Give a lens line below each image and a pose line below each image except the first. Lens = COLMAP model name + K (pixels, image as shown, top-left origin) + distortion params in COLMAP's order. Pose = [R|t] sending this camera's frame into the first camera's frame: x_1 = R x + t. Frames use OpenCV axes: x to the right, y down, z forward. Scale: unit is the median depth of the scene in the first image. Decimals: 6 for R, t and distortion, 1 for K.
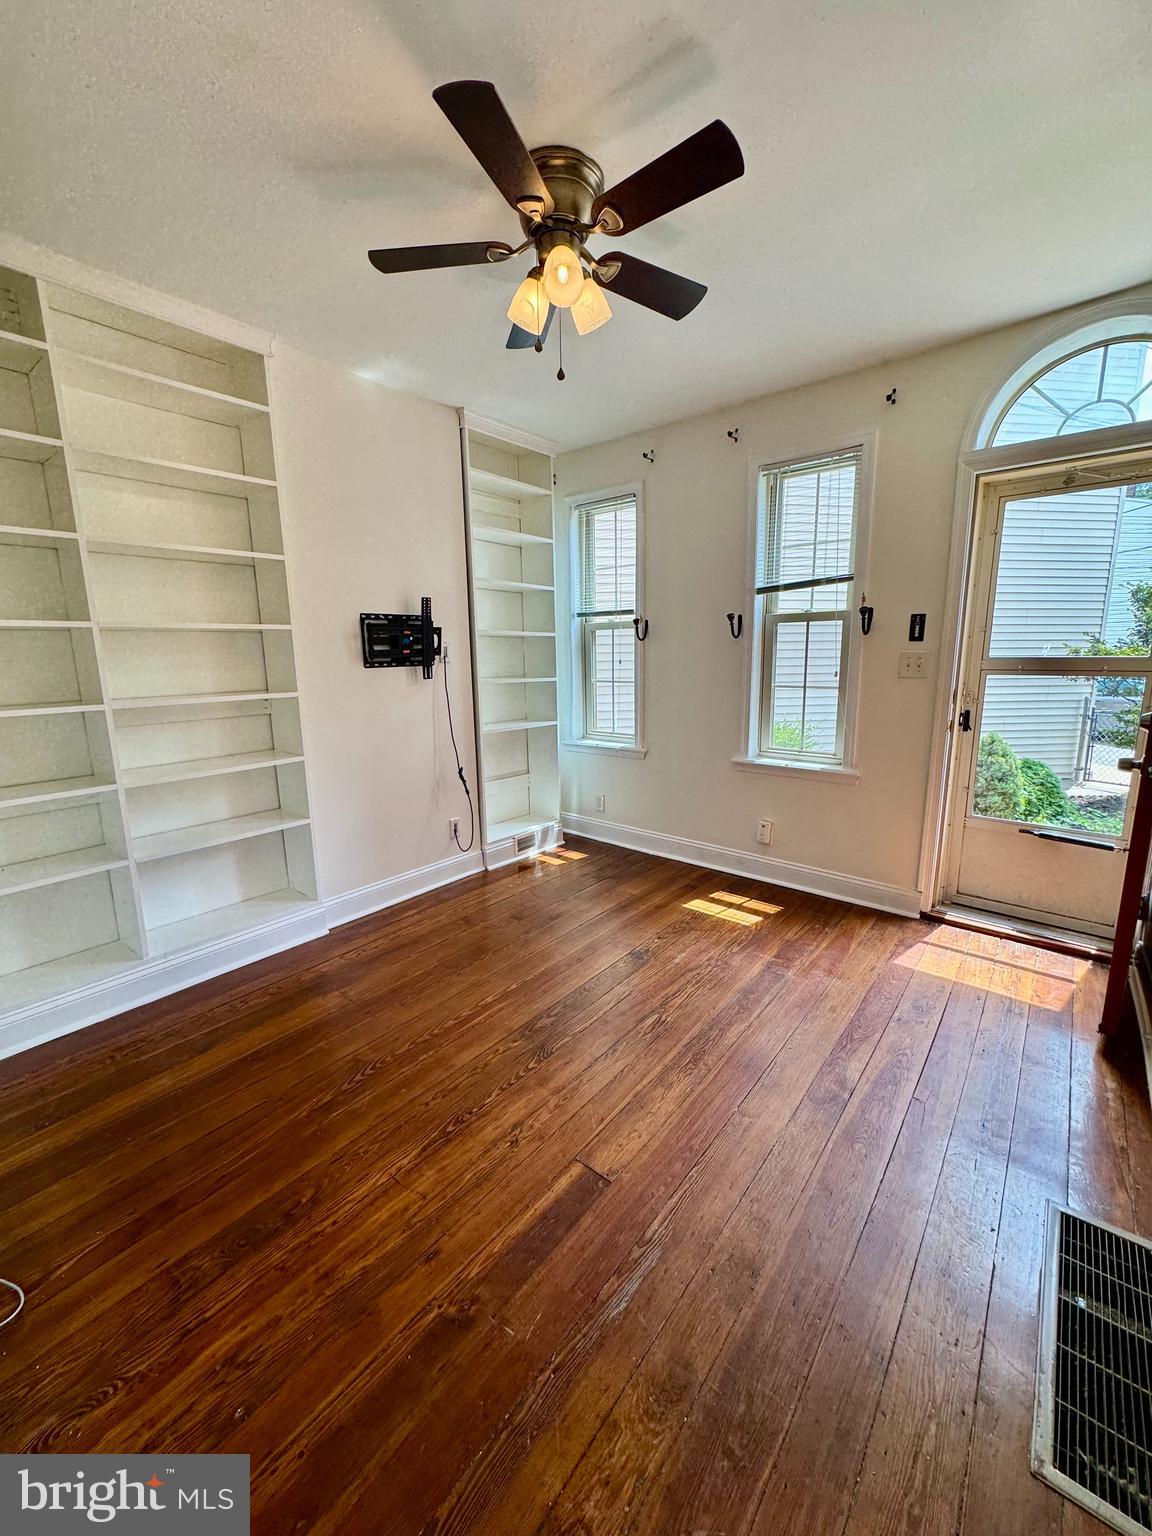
lens RADIAL K [[607.7, 0, 578.0], [0, 607.7, 763.9], [0, 0, 1]] dist [-0.004042, -0.000081]
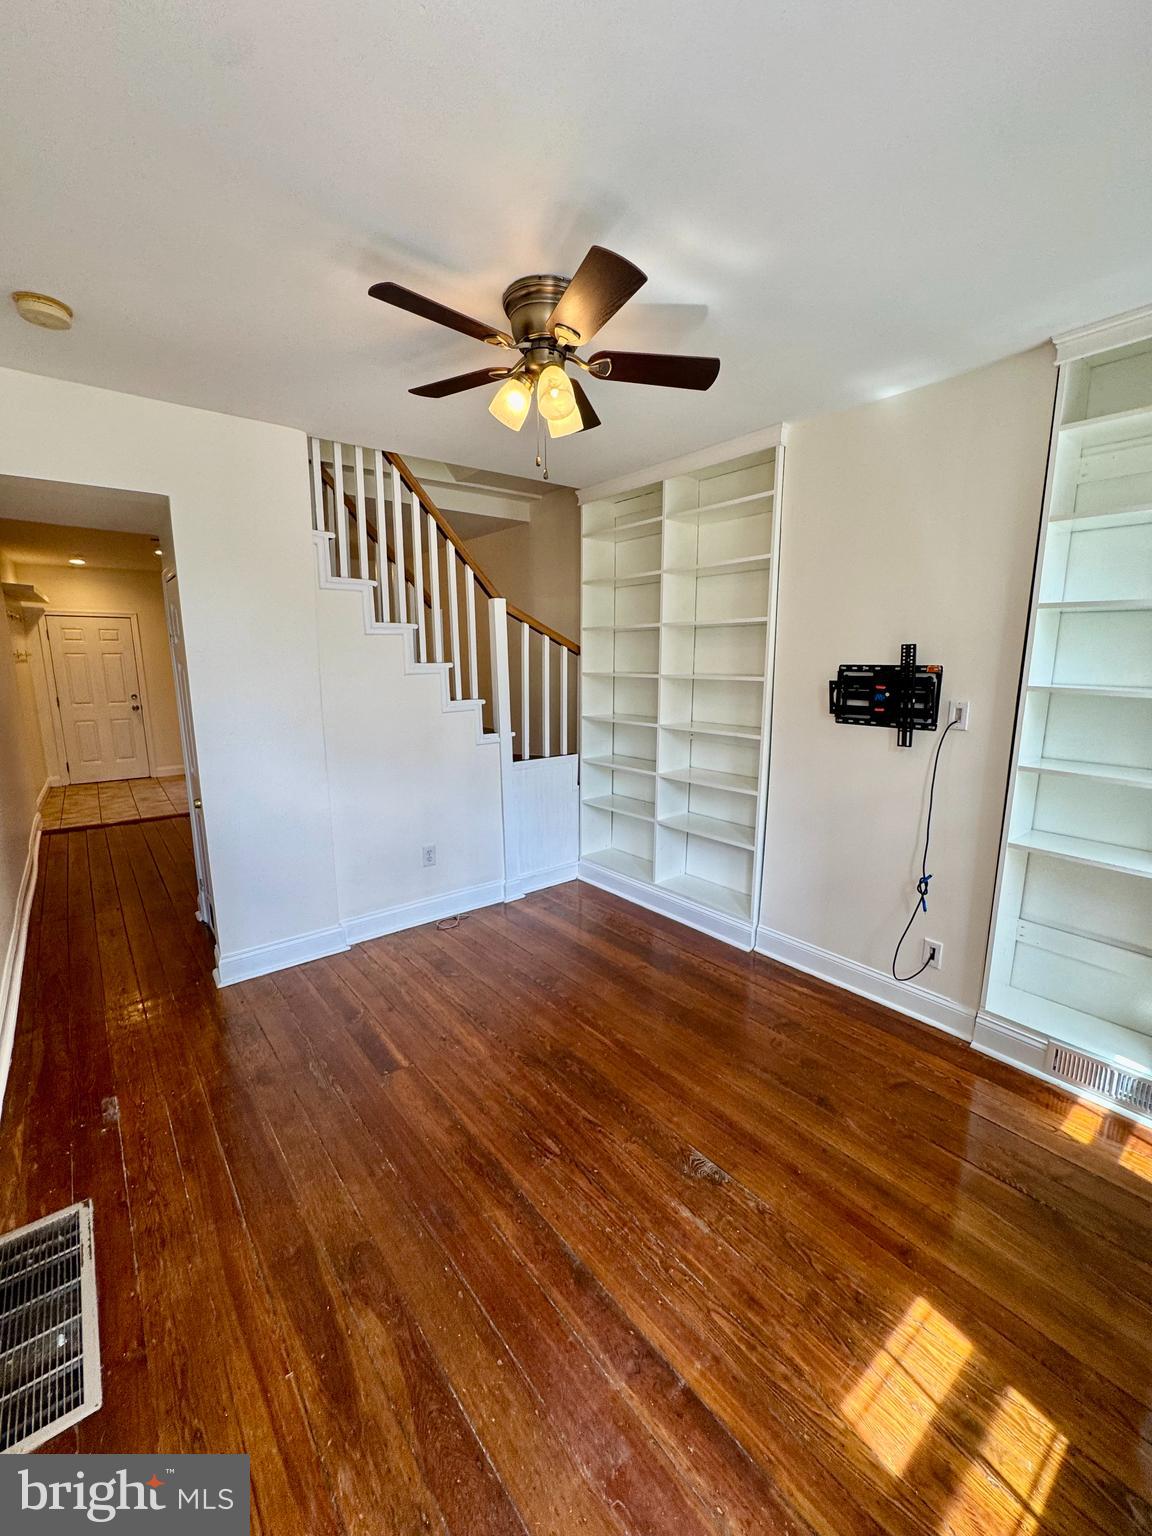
lens RADIAL K [[607.7, 0, 578.0], [0, 607.7, 763.9], [0, 0, 1]] dist [-0.004042, -0.000081]
pose [[-0.191530, 0.187189, -0.963471, 0.618016], [-0.179216, 0.958471, 0.221844, -0.226970], [0.964986, 0.215159, -0.150029, 0.751148]]
